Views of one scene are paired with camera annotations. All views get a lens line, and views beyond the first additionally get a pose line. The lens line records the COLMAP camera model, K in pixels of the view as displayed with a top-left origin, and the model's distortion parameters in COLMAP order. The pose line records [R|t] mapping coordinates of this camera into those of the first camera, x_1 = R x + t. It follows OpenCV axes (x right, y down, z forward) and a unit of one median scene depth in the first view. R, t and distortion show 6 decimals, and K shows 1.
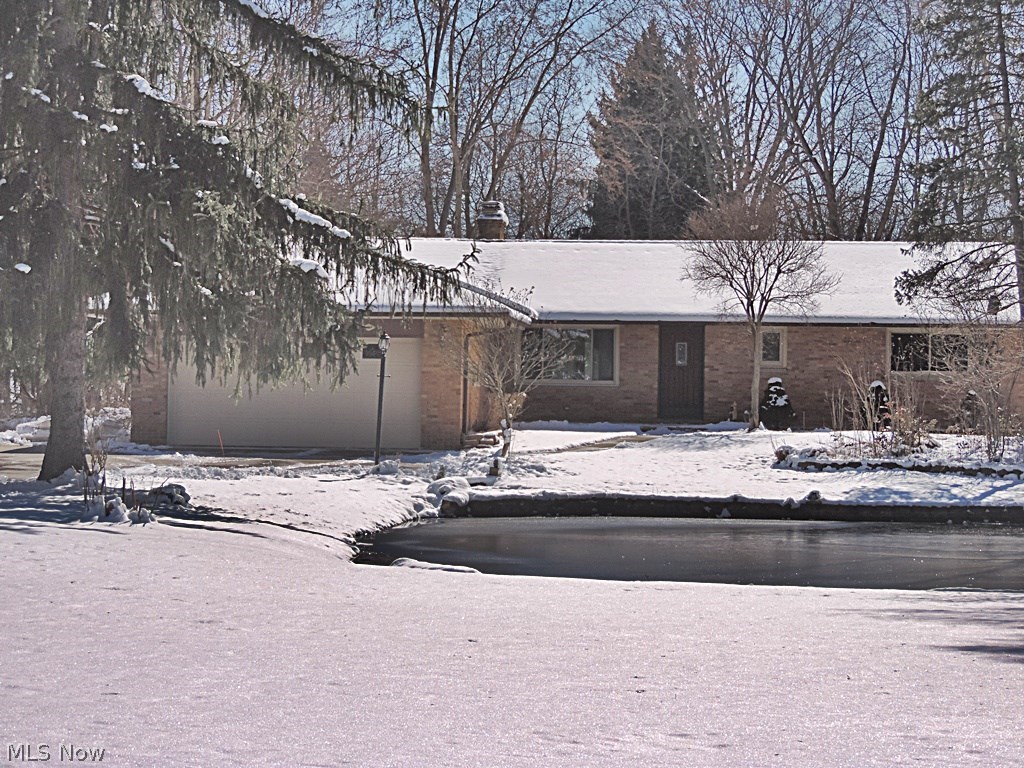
lens RADIAL K [[3171.5, 0, 516.8], [0, 3171.5, 387.9], [0, 0, 1]] dist [0.134503, 0.000000]
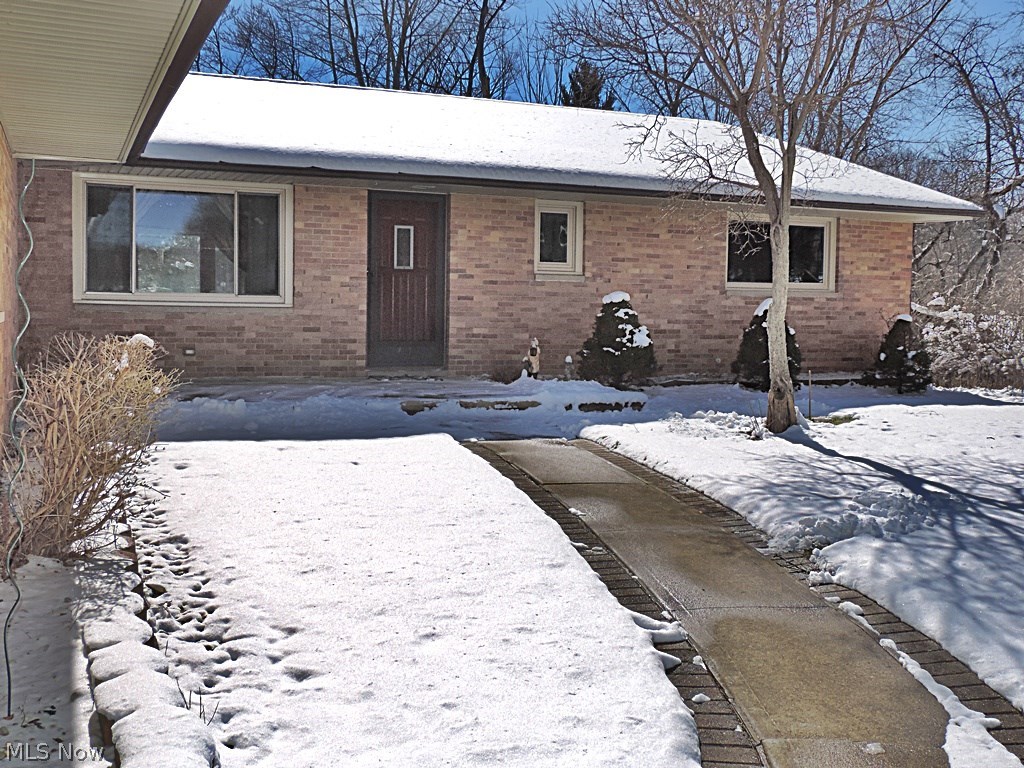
lens RADIAL K [[1060.3, 0, 511.1], [0, 1060.3, 382.6], [0, 0, 1]] dist [-0.004794, 0.000000]
pose [[0.891566, -0.034865, 0.451548, -0.015234], [-0.004527, 0.996297, 0.085863, -0.003492], [-0.452869, -0.078596, 0.888106, 0.897260]]
